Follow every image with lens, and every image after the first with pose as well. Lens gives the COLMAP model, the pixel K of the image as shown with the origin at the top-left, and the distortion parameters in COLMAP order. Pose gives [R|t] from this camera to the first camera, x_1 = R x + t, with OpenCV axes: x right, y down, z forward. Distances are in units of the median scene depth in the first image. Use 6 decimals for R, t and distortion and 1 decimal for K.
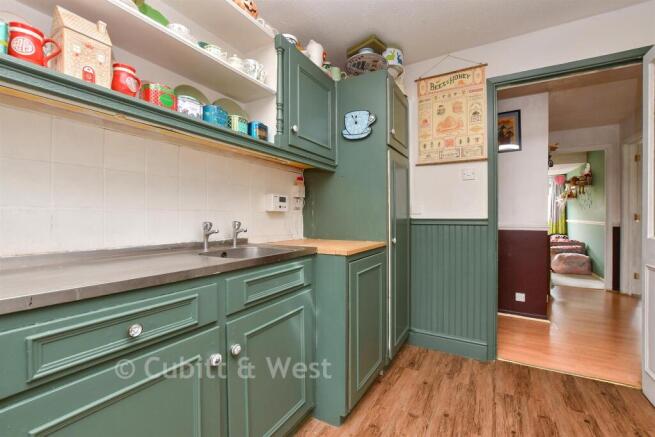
lens RADIAL K [[291.7, 0, 327.9], [0, 291.7, 216.6], [0, 0, 1]] dist [-0.001849, -0.000227]
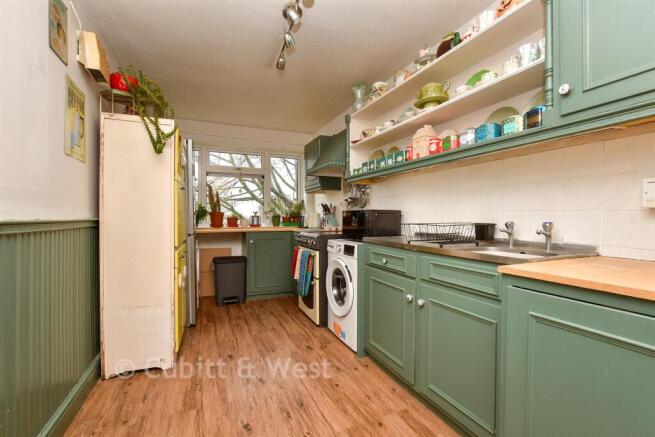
lens RADIAL K [[291.7, 0, 327.5], [0, 291.7, 219.1], [0, 0, 1]] dist [-0.001849, -0.000227]
pose [[-0.591266, -0.001011, -0.806476, 1.129480], [-0.006353, 0.999974, 0.003405, 0.010880], [0.806451, 0.007136, -0.591257, 1.393616]]
